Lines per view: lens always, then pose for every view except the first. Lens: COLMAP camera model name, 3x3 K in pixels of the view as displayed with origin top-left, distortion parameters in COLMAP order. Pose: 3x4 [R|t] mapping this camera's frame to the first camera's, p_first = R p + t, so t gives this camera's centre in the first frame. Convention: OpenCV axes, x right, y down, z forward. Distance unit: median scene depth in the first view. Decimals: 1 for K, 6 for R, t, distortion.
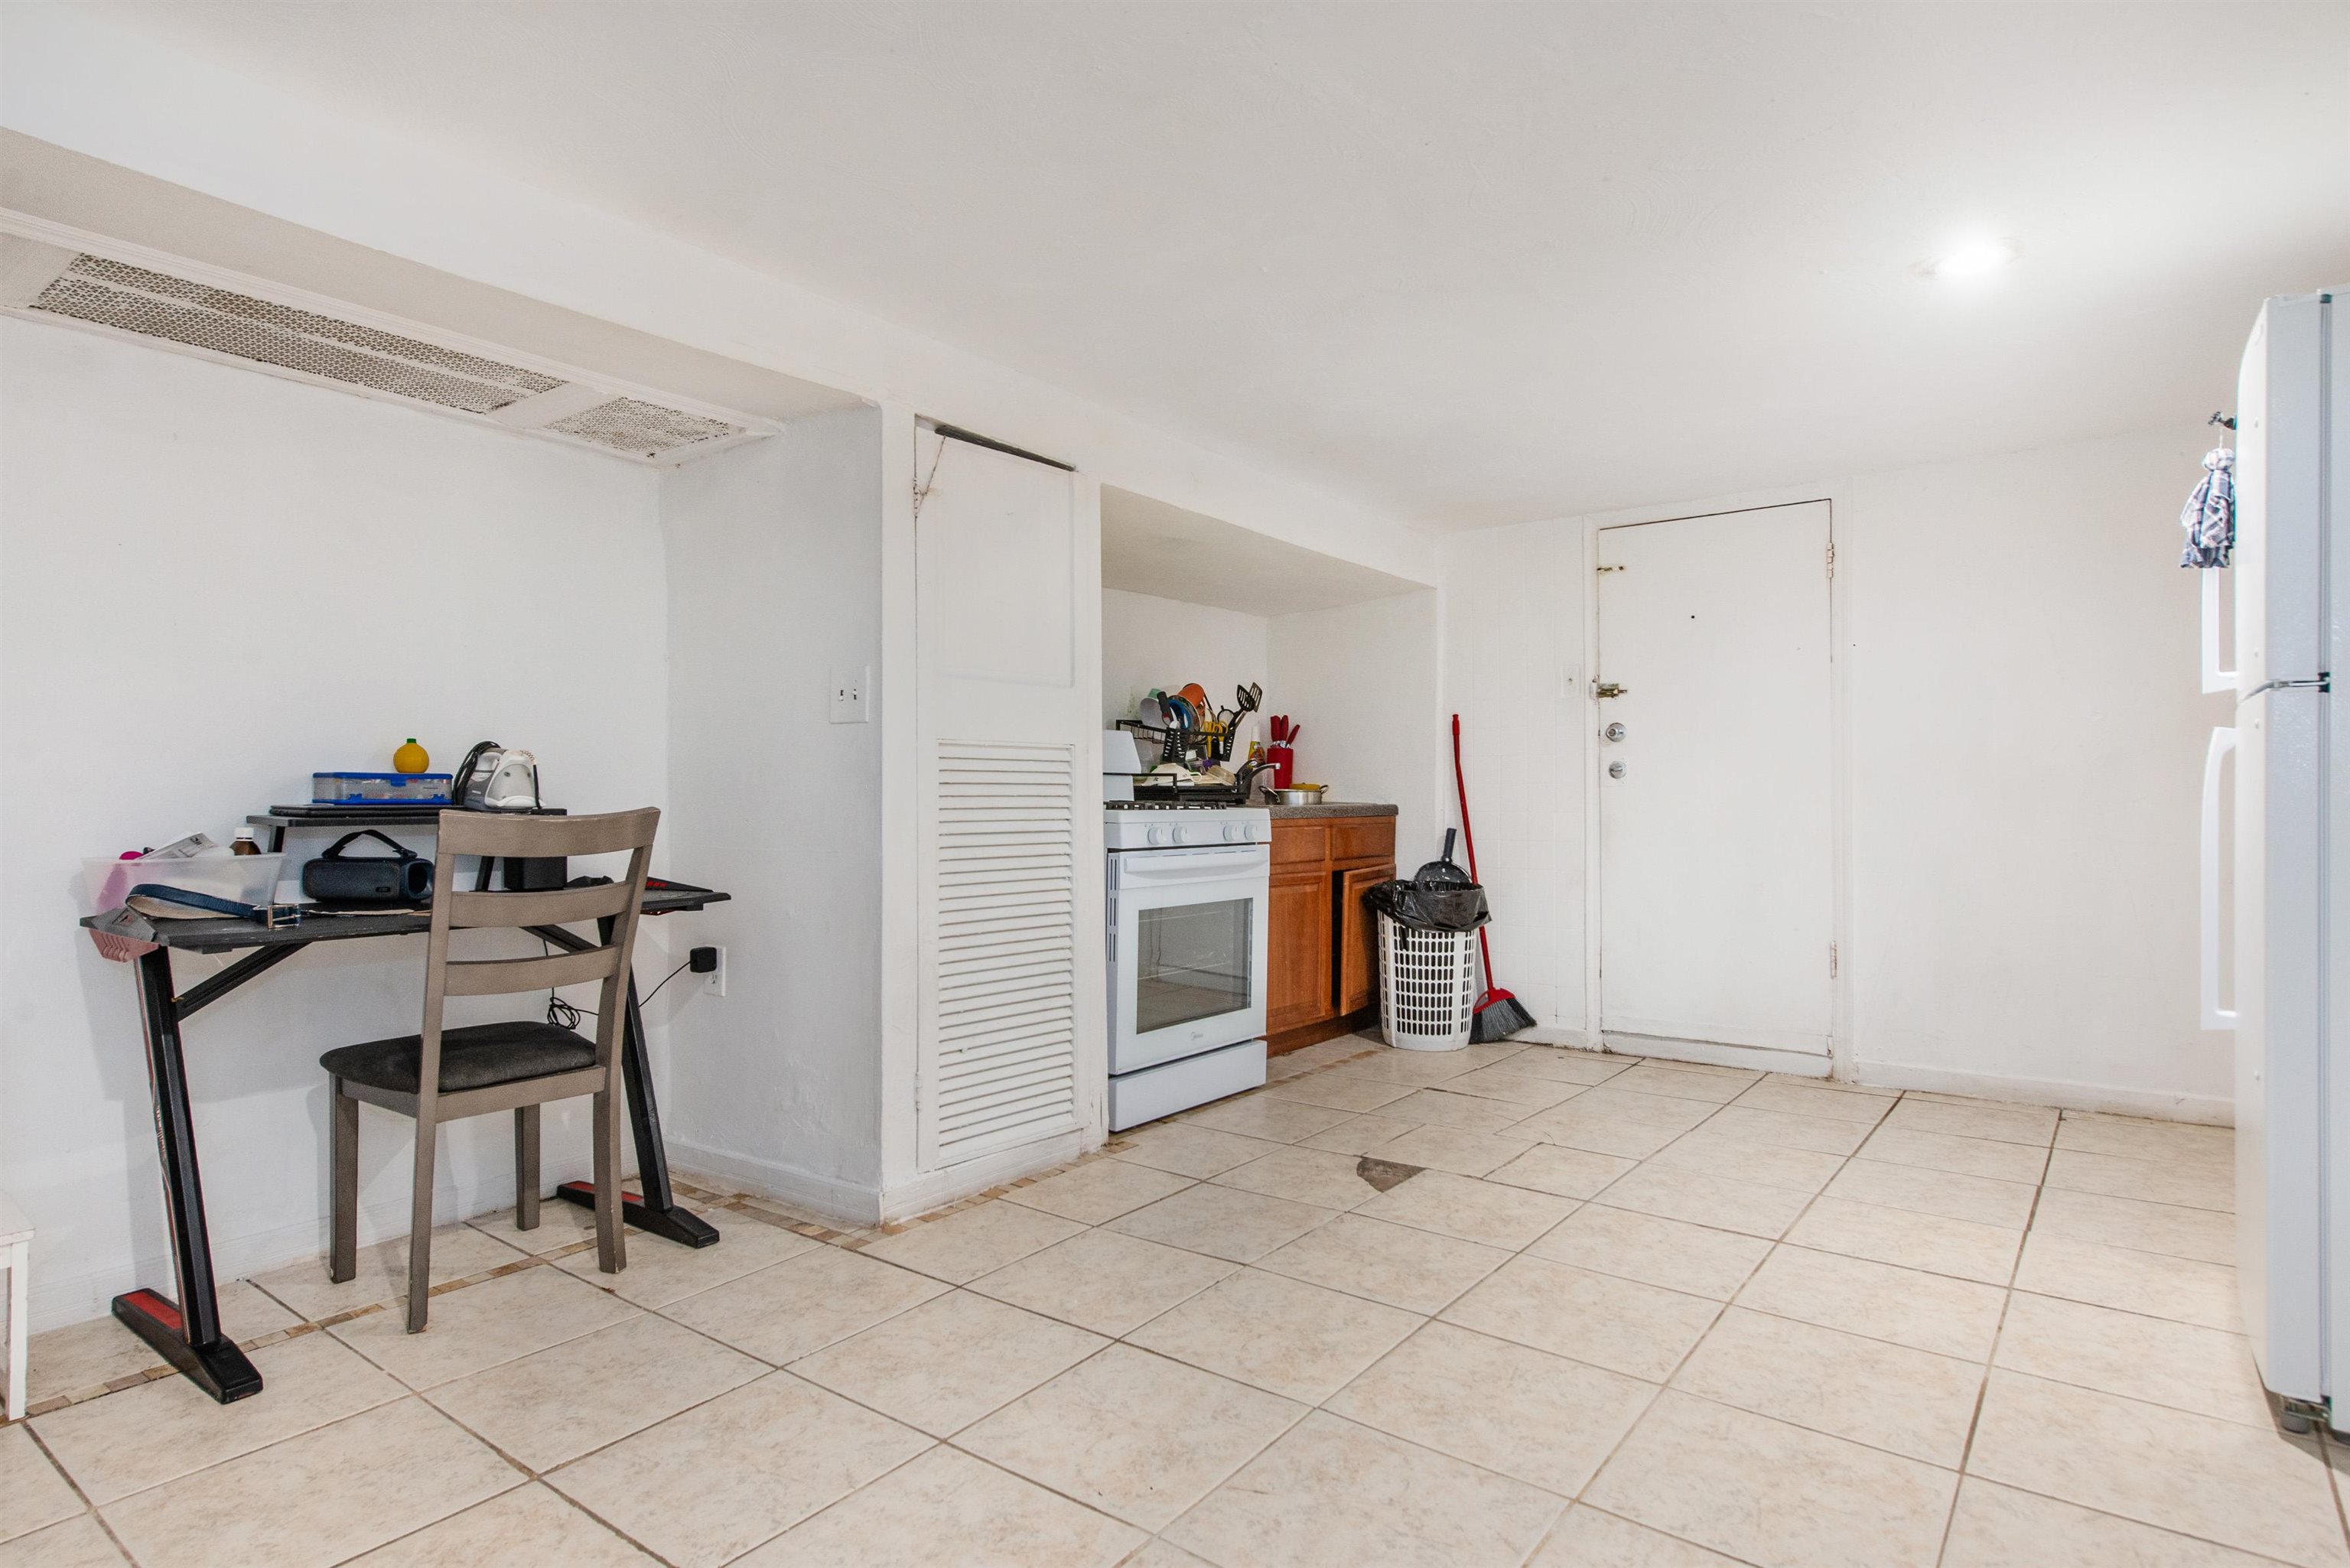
lens RADIAL K [[1272.7, 0, 1168.1], [0, 1272.7, 789.8], [0, 0, 1]] dist [0.023477, 0.000069]
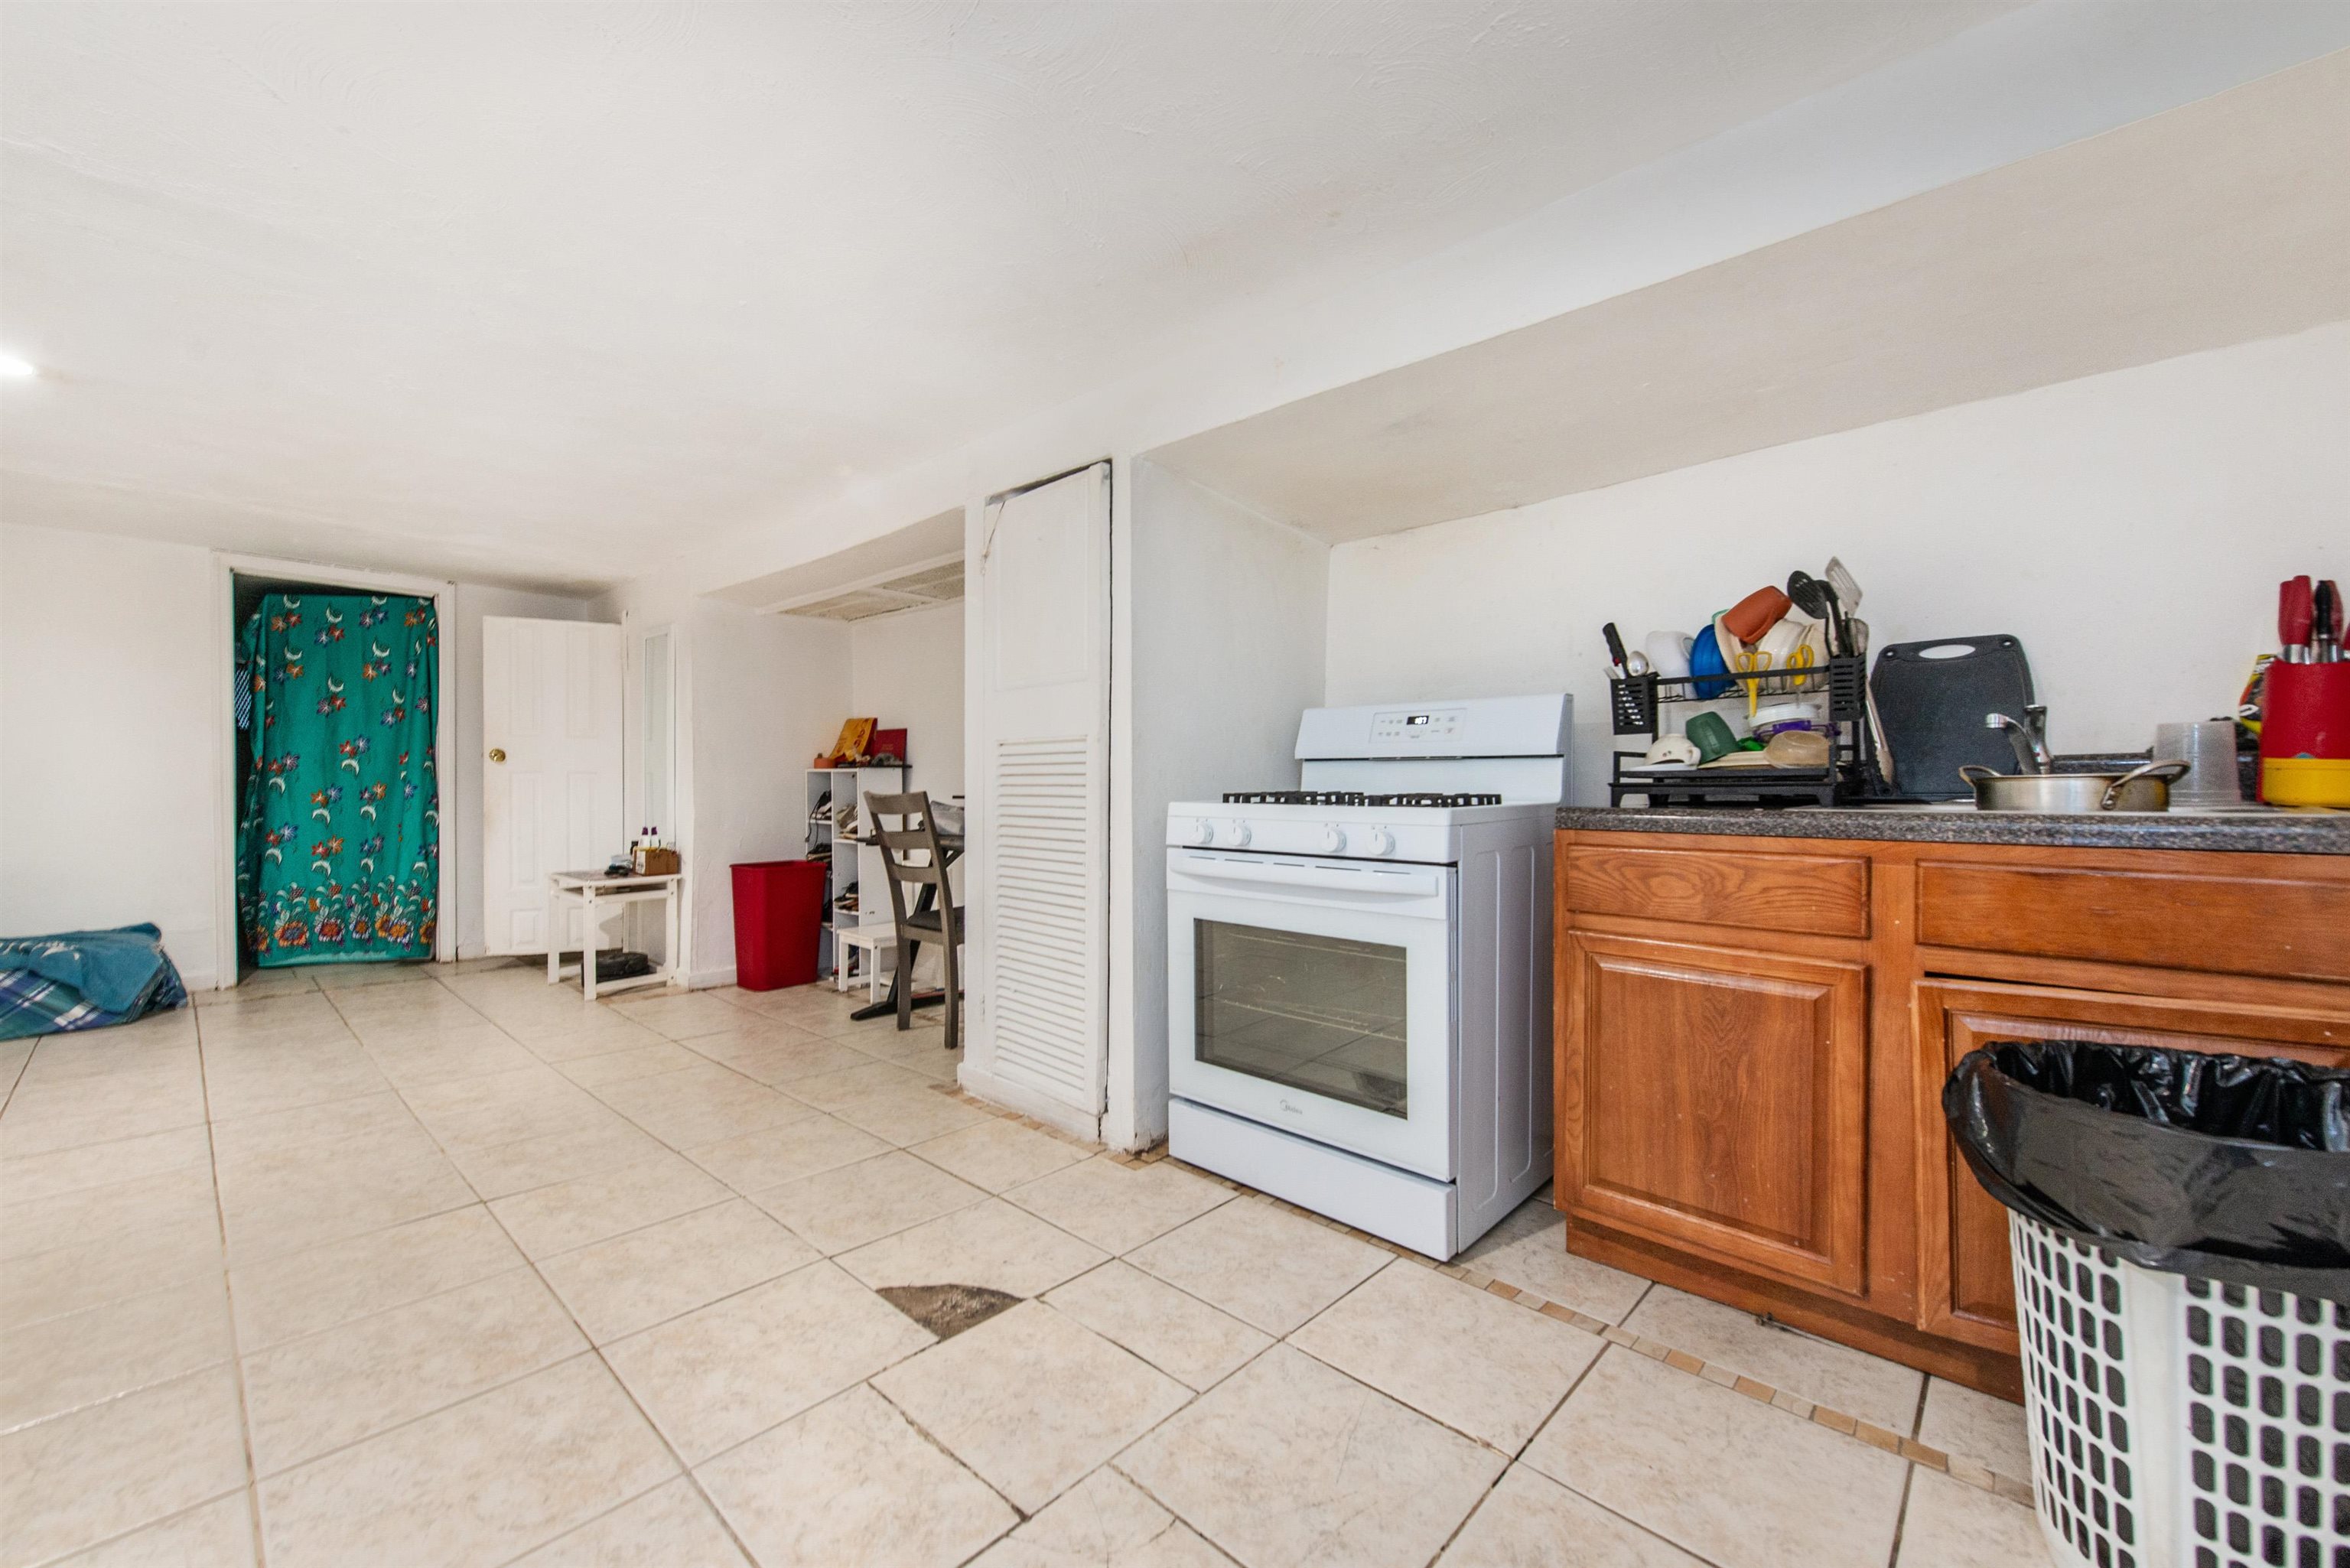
lens RADIAL K [[912.6, 0, 1164.0], [0, 912.6, 790.2], [0, 0, 1]] dist [0.006493, -0.003081]
pose [[-0.100147, 0.003598, -0.994966, 0.690722], [0.000571, 0.999994, 0.003559, 0.006275], [0.994973, -0.000211, -0.100148, 1.203302]]
